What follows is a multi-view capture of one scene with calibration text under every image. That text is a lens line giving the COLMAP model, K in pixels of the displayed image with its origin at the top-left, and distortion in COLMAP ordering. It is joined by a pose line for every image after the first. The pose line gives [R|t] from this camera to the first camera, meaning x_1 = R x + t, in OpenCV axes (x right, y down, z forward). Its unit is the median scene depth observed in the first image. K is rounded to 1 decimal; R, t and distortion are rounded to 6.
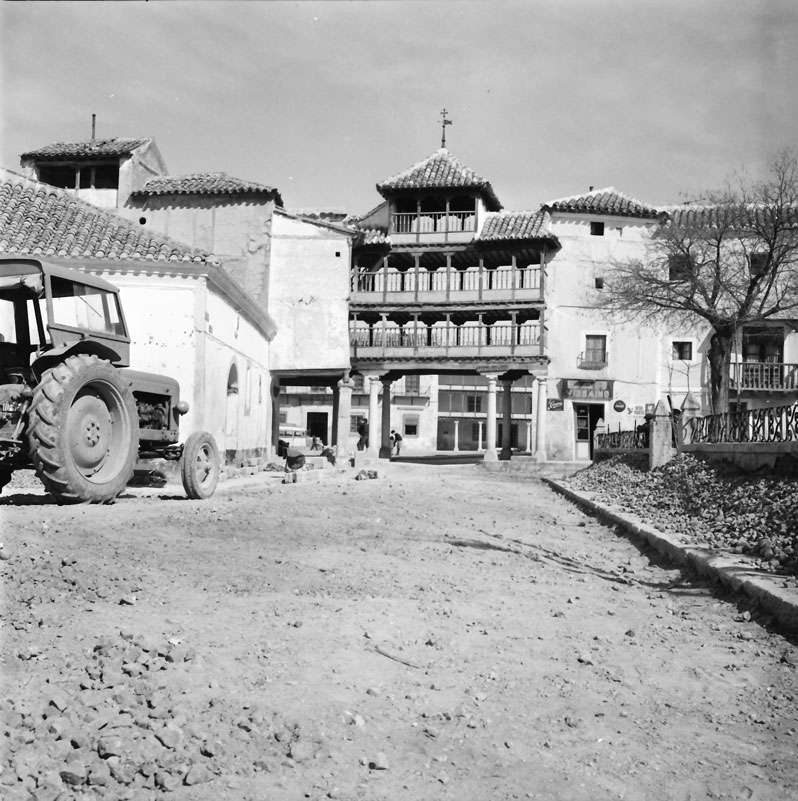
lens RADIAL K [[1084.7, 0, 398.5], [0, 1084.7, 418.0], [0, 0, 1]] dist [0.141874, 0.016856]
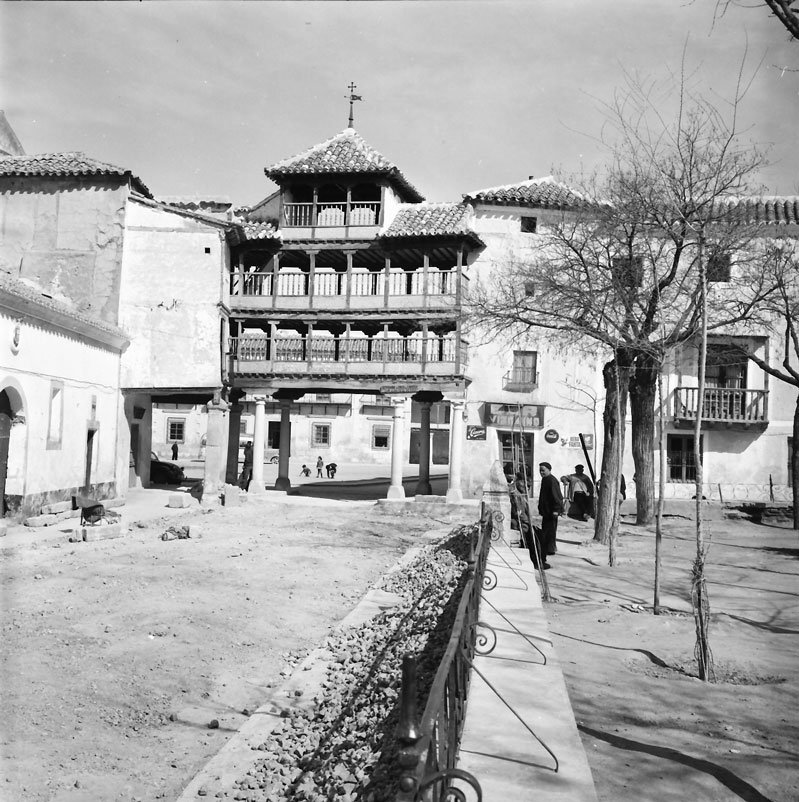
lens RADIAL K [[1034.3, 0, 411.4], [0, 1034.3, 404.3], [0, 0, 1]] dist [0.100731, -0.047114]
pose [[0.999023, 0.016624, -0.040942, 0.128473], [-0.016860, 0.999843, -0.005414, -0.029508], [0.040845, 0.006099, 0.999147, 0.201919]]
